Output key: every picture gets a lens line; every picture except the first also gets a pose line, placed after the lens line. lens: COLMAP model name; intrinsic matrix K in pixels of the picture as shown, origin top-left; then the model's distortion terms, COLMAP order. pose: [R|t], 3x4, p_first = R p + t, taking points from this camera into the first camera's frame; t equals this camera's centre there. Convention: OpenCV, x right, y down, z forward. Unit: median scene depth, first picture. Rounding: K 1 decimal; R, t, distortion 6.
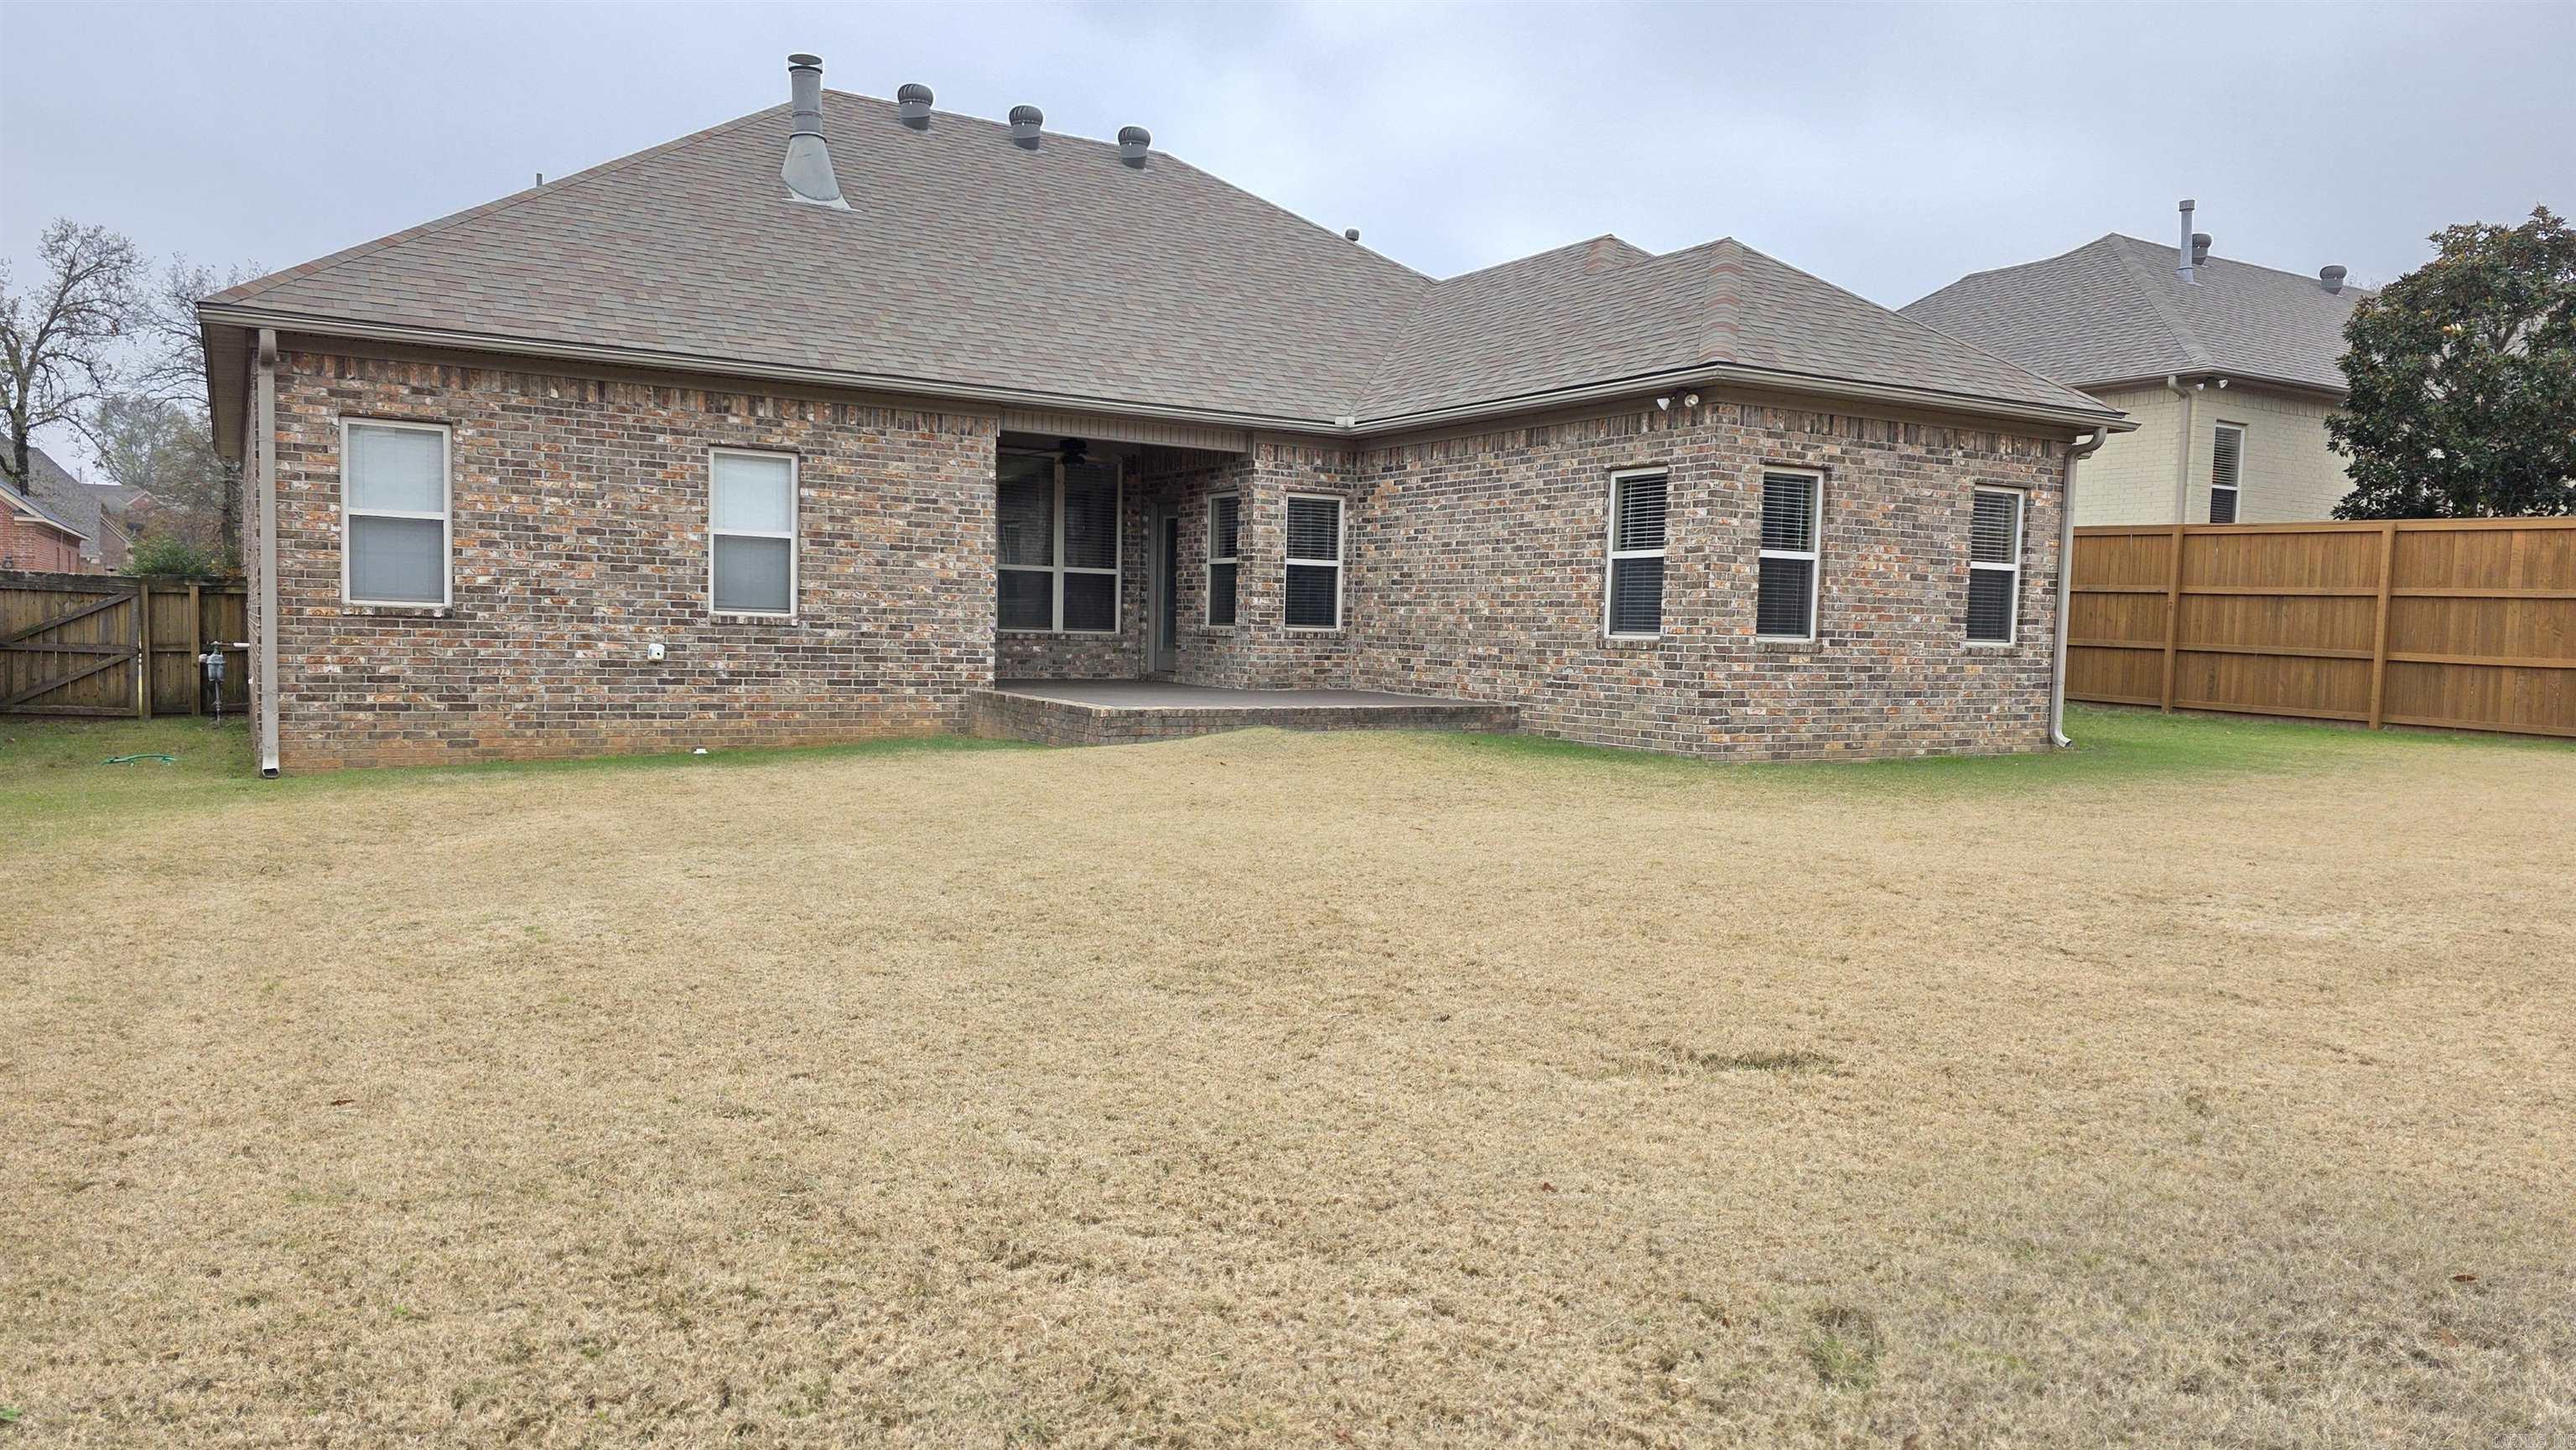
lens RADIAL K [[1728.7, 0, 1263.7], [0, 1728.7, 780.8], [0, 0, 1]] dist [0.081051, -0.072390]
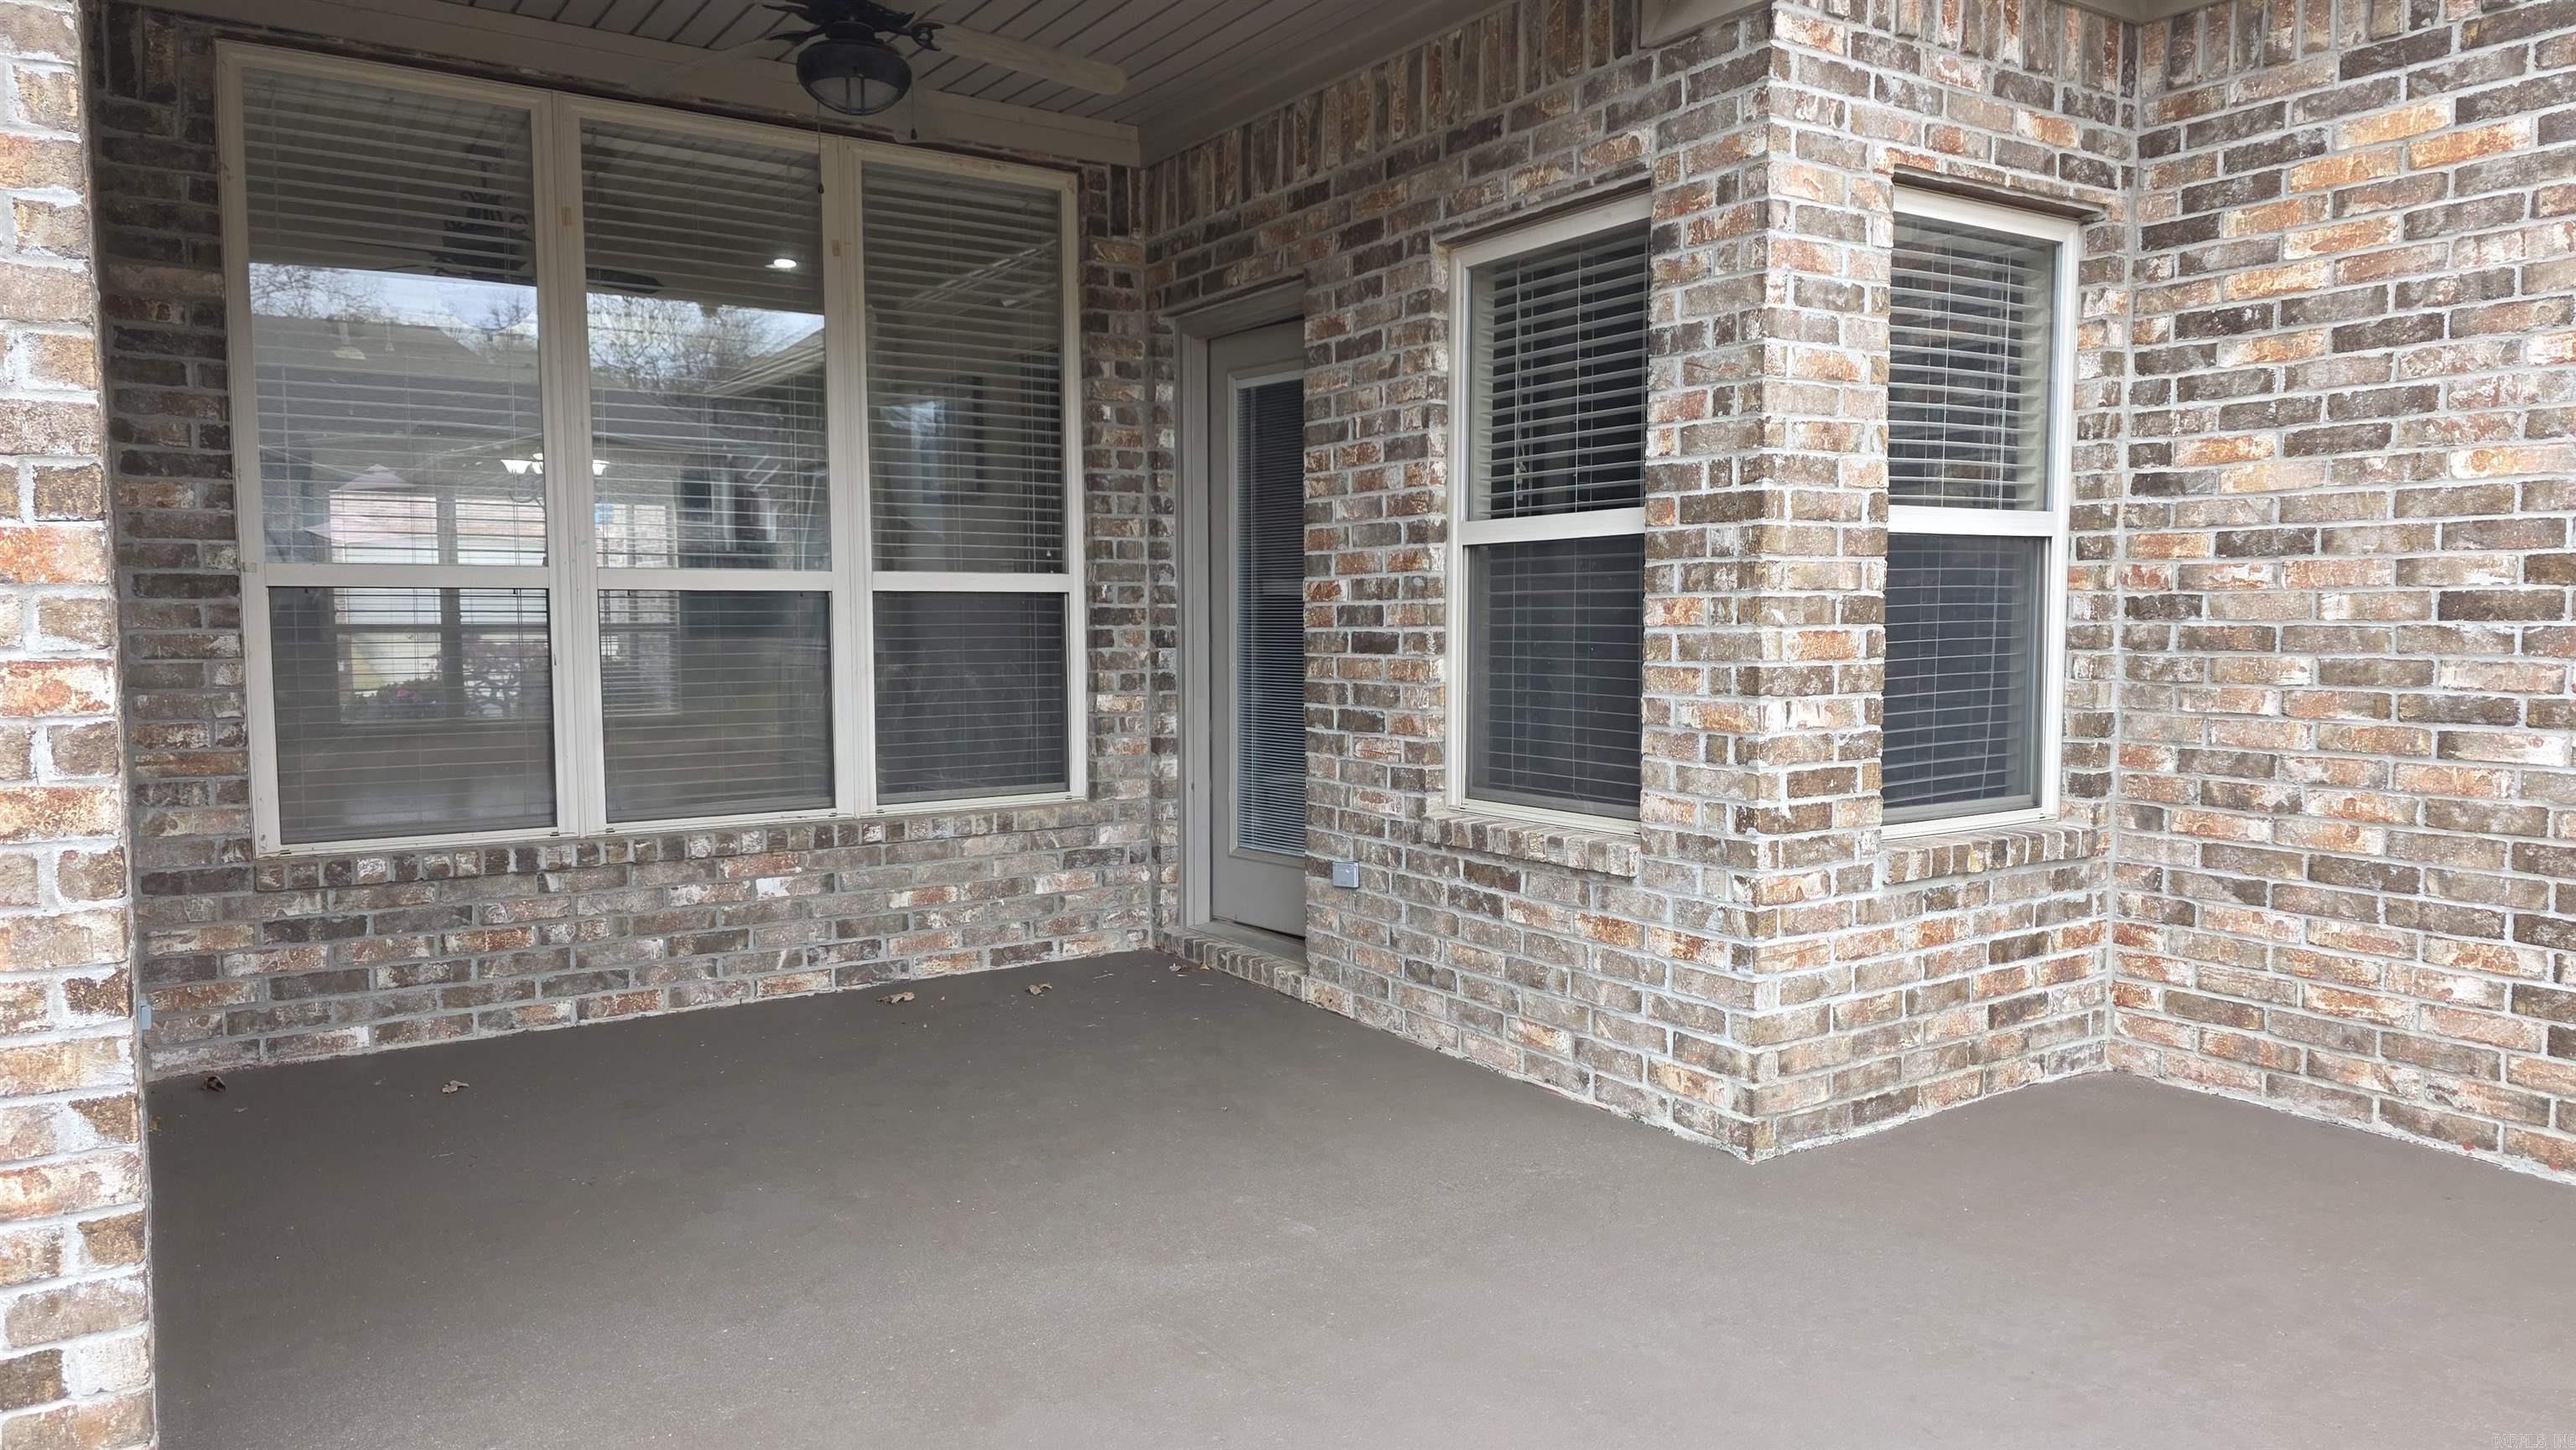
lens RADIAL K [[1728.7, 0, 1269.4], [0, 1728.7, 736.9], [0, 0, 1]] dist [0.081051, -0.072390]
pose [[0.998766, -0.030508, 0.039198, -0.085801], [0.031165, 0.999382, -0.016264, -0.120157], [-0.038678, 0.017465, 0.999099, 0.958945]]
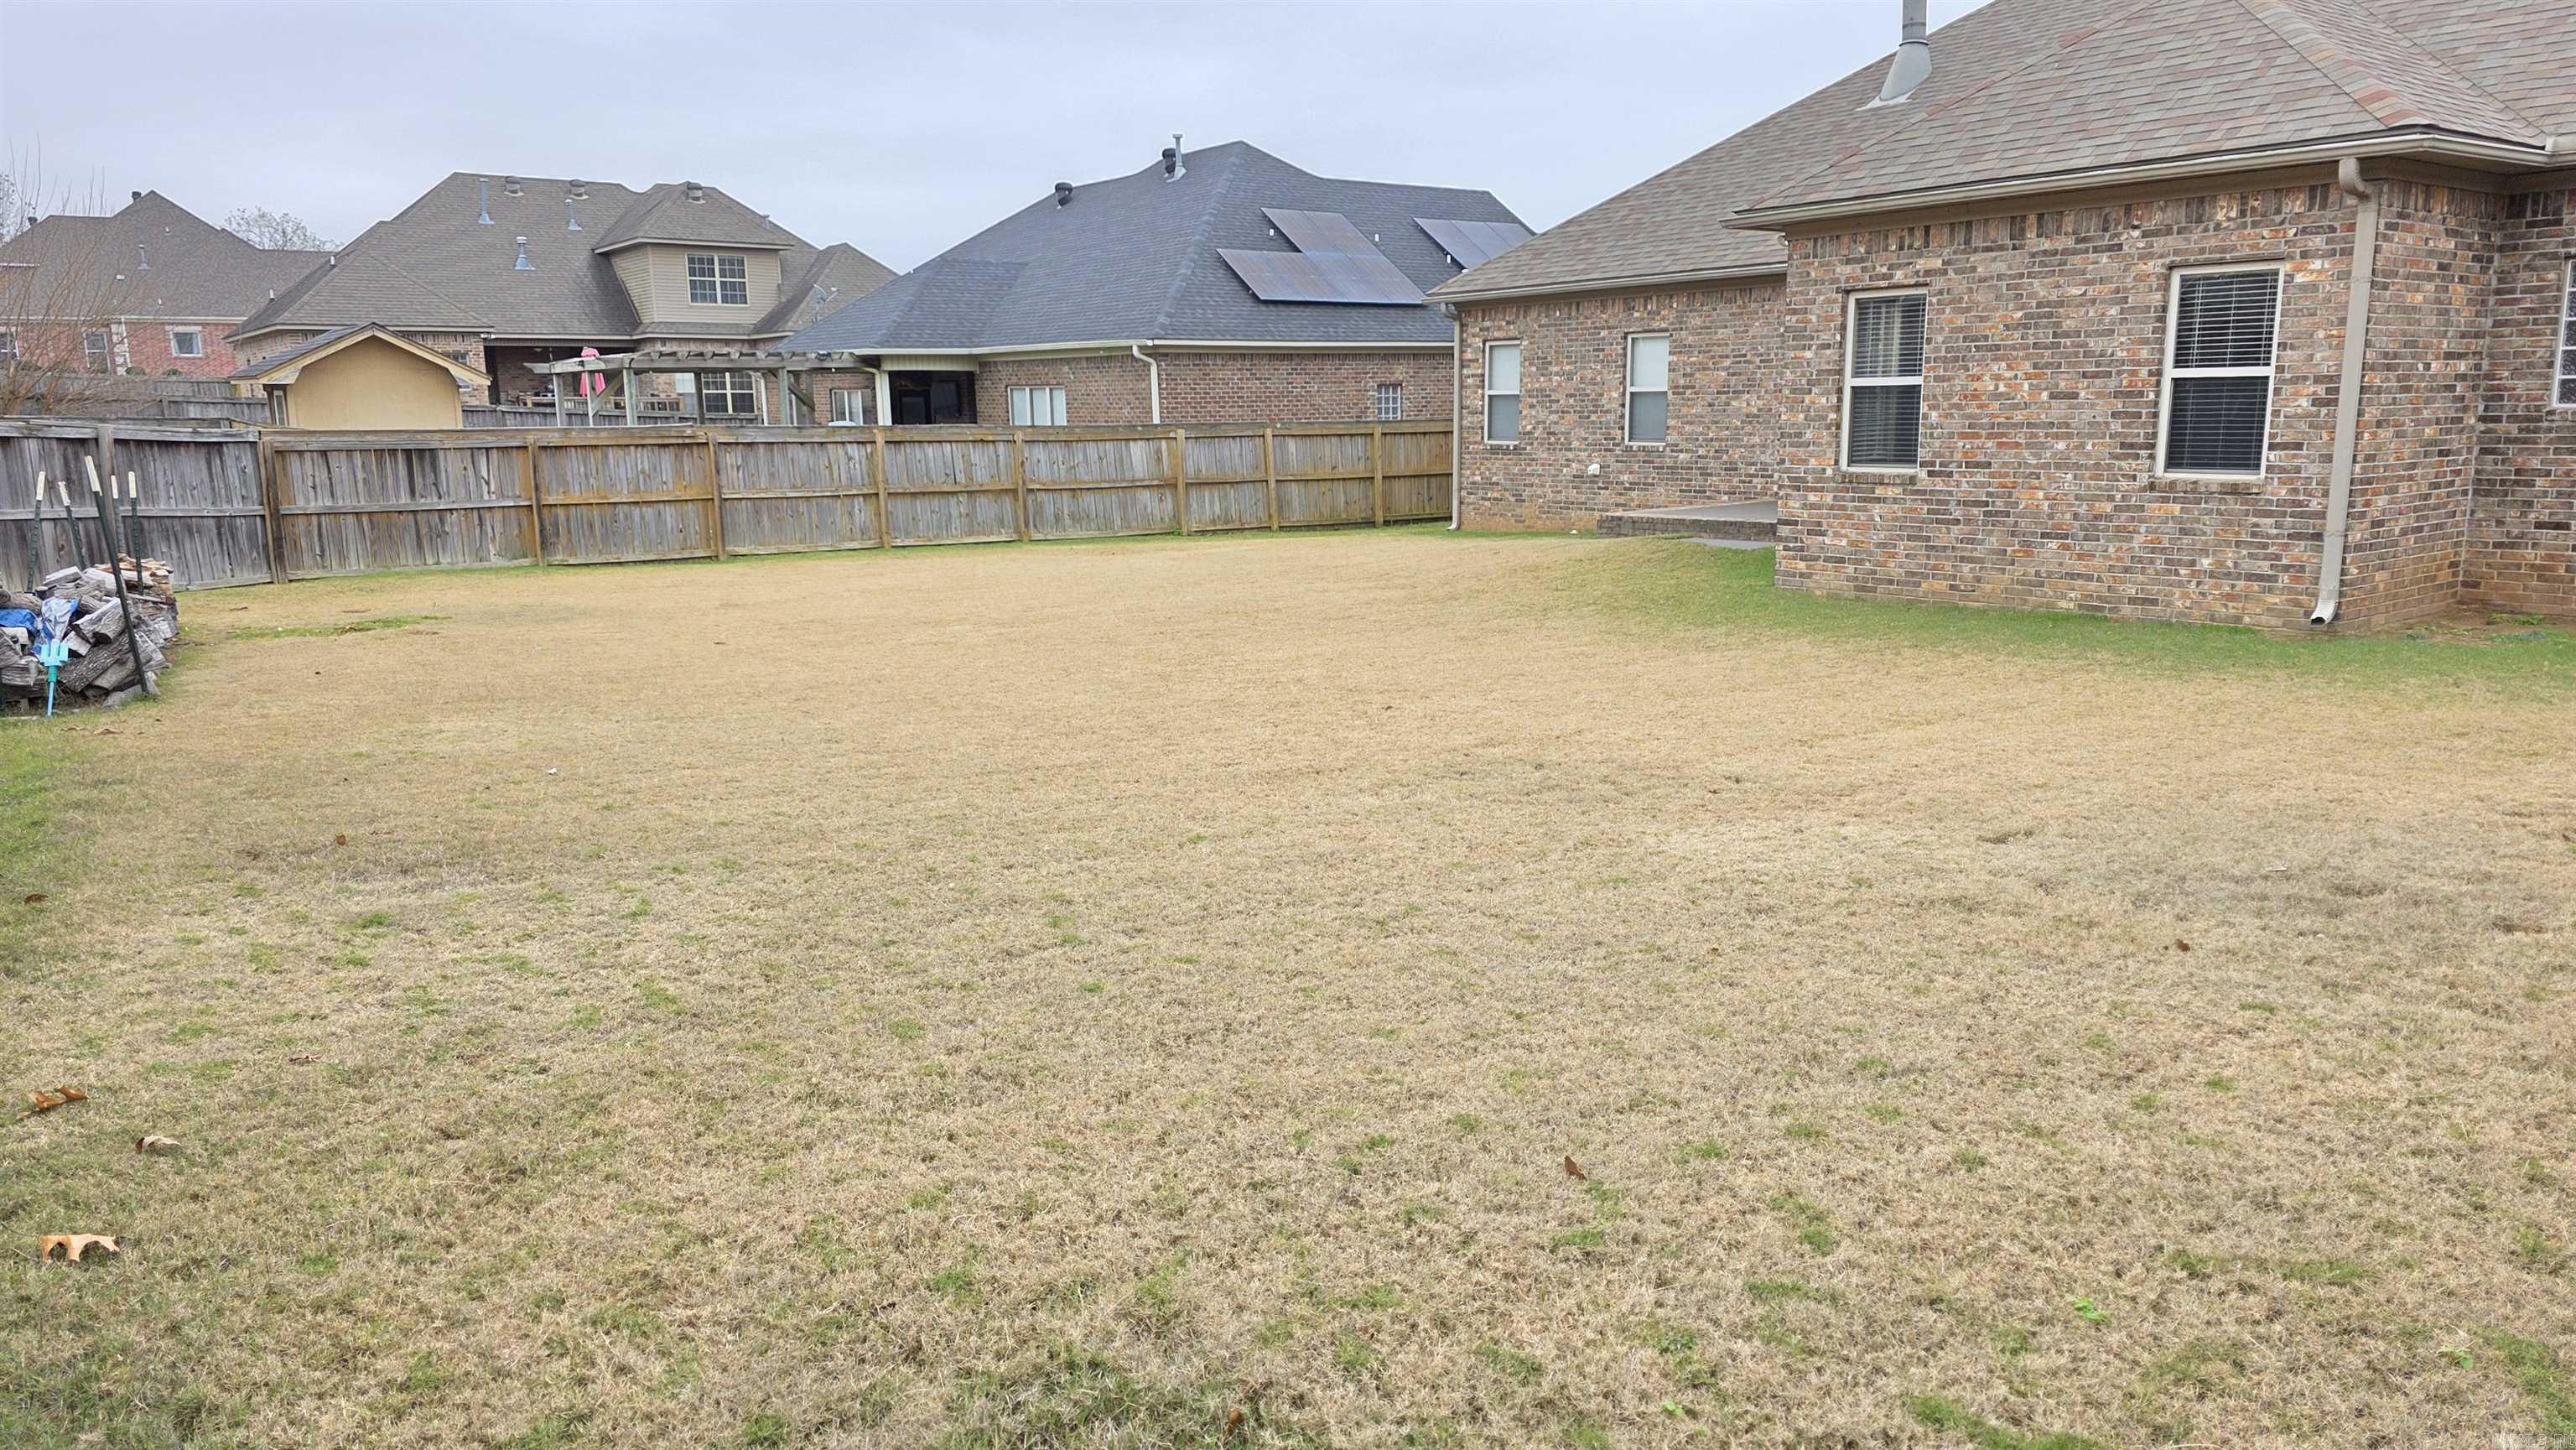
lens RADIAL K [[1728.7, 0, 1296.5], [0, 1728.7, 728.4], [0, 0, 1]] dist [0.081051, -0.072390]
pose [[0.098425, 0.159263, -0.982318, 1.208229], [-0.068317, 0.985863, 0.152993, -0.063530], [0.992797, 0.052051, 0.107914, 0.561480]]
